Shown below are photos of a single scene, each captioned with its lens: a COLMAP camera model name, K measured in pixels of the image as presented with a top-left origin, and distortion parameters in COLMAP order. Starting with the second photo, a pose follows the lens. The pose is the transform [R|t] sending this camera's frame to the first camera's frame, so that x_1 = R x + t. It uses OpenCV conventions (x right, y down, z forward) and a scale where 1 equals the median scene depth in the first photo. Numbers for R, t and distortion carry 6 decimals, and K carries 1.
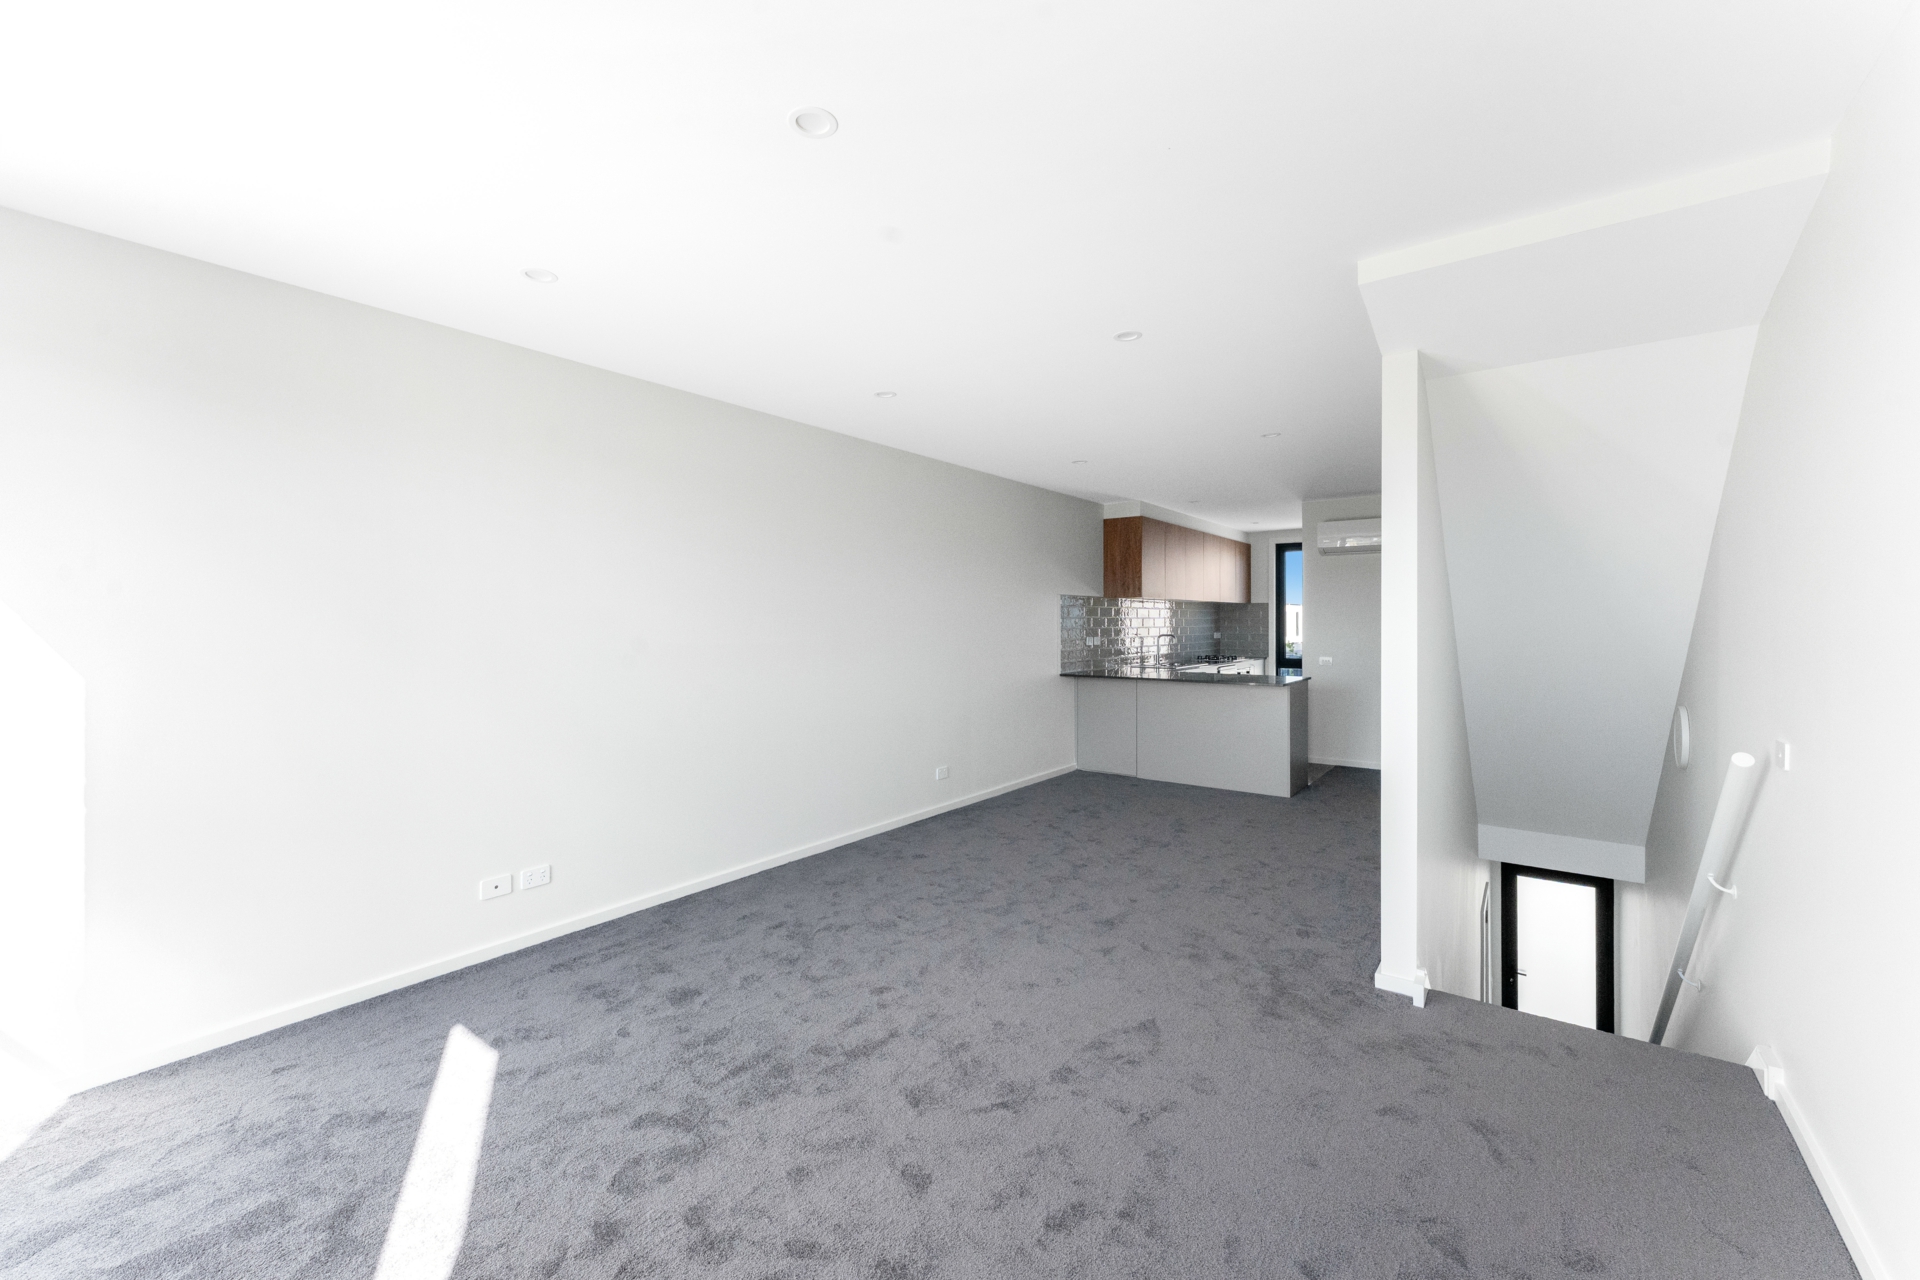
lens RADIAL K [[776.3, 0, 964.1], [0, 776.3, 627.3], [0, 0, 1]] dist [-0.000749, 0.000109]
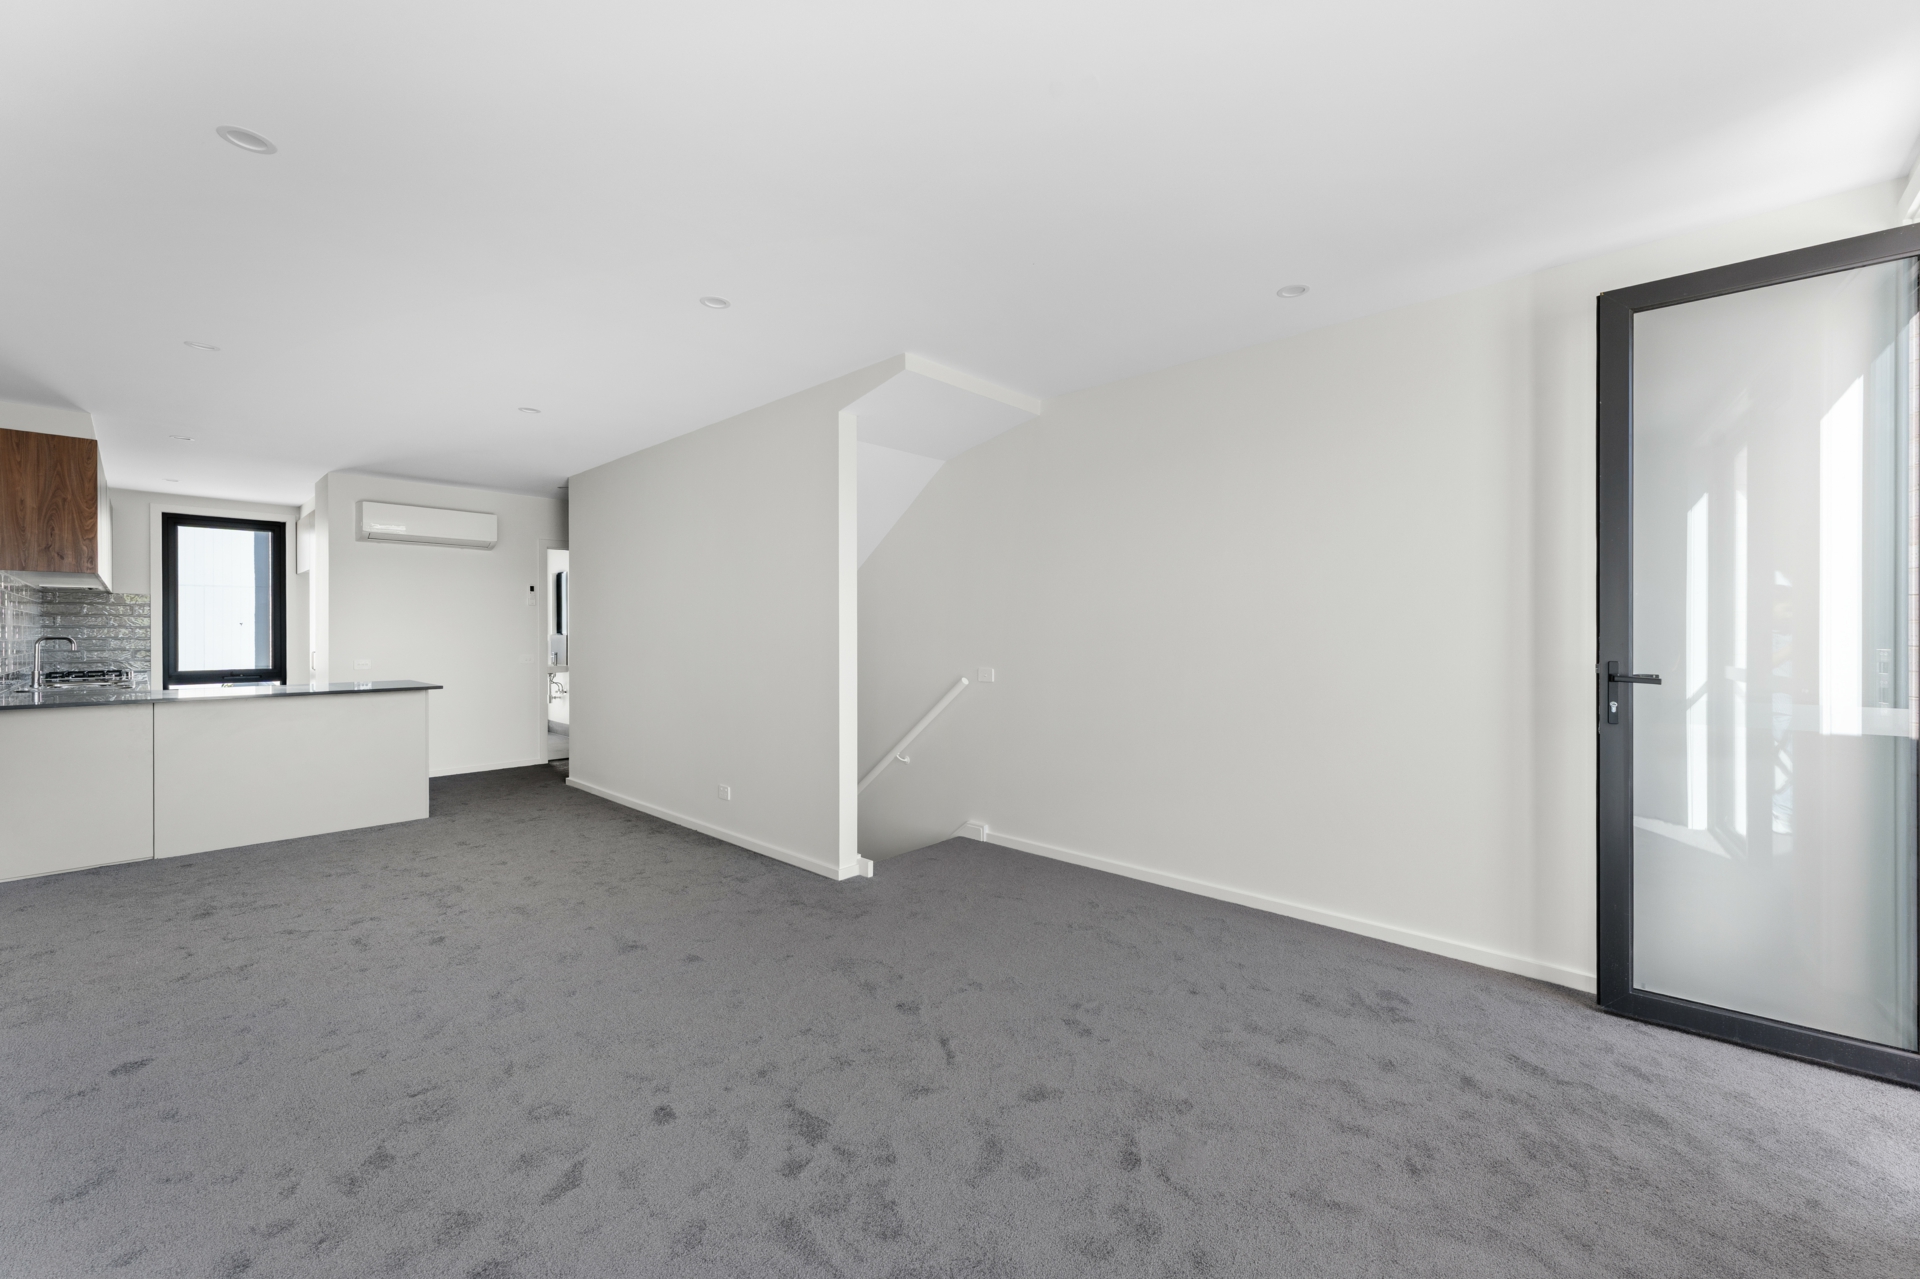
lens RADIAL K [[754.2, 0, 965.9], [0, 754.2, 636.2], [0, 0, 1]] dist [0.000195, -0.000245]
pose [[0.092122, -0.002066, 0.995746, -0.293942], [0.009216, 0.999957, 0.001222, 0.016508], [-0.995705, 0.009065, 0.092137, 0.259928]]
